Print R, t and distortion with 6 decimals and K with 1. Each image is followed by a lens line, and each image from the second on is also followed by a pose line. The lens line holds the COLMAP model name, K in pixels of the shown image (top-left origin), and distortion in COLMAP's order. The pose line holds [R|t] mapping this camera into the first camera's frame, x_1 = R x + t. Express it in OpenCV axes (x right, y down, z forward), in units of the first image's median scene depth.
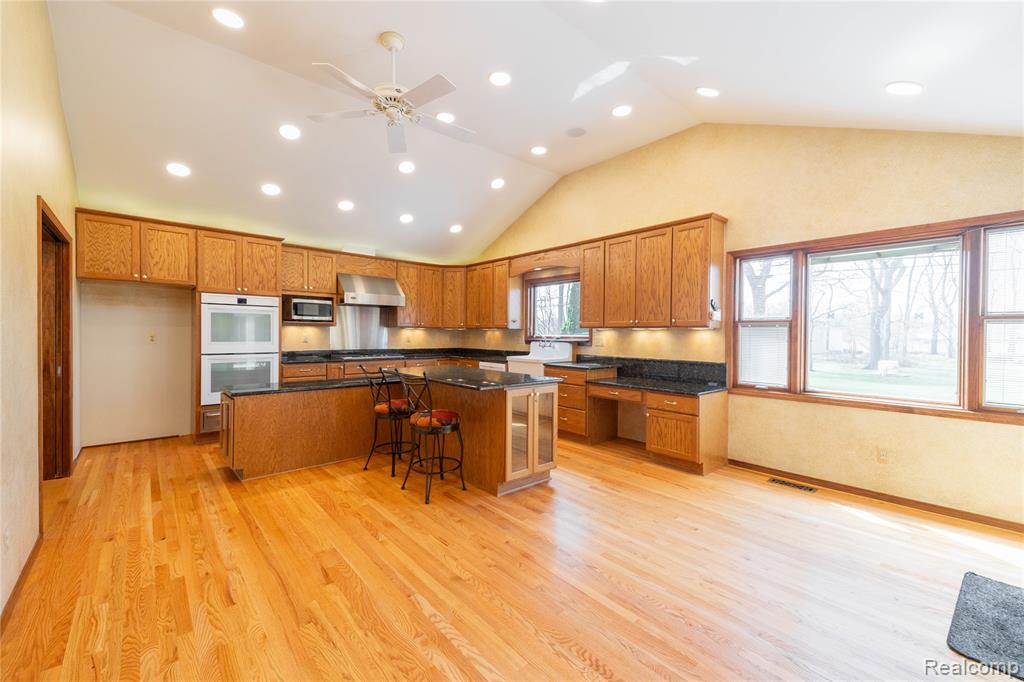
lens RADIAL K [[414.7, 0, 513.3], [0, 414.7, 337.3], [0, 0, 1]] dist [0.046954, -0.015743]
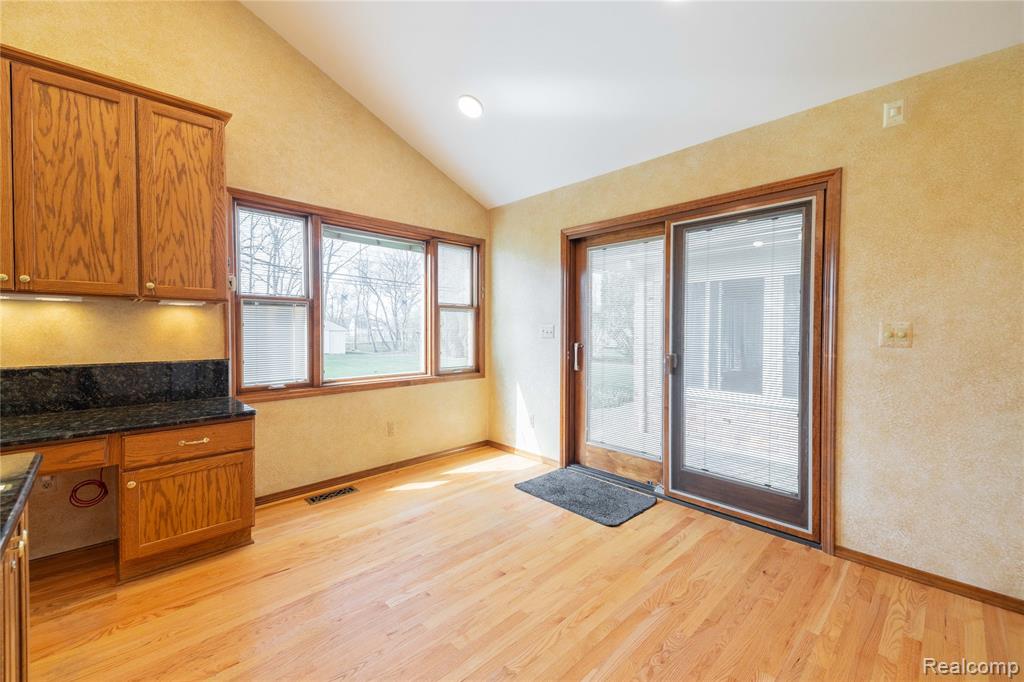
lens RADIAL K [[414.7, 0, 511.7], [0, 414.7, 338.2], [0, 0, 1]] dist [0.046954, -0.015743]
pose [[-0.051922, -0.029682, 0.998210, -0.161764], [0.004640, 0.999540, 0.029963, 0.011380], [-0.998640, 0.006188, -0.051761, 0.585193]]
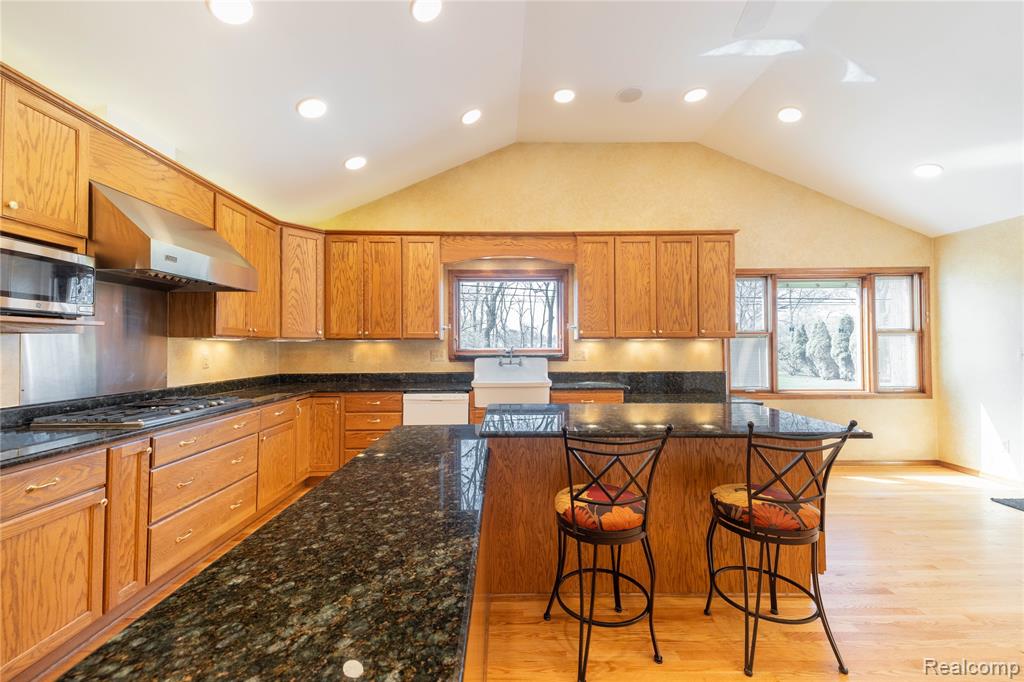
lens RADIAL K [[414.7, 0, 513.6], [0, 414.7, 338.4], [0, 0, 1]] dist [0.046954, -0.015743]
pose [[0.642531, 0.001895, 0.766258, -0.654908], [0.016842, 0.999720, -0.016594, -0.014505], [-0.766075, 0.023568, 0.642319, 0.710321]]
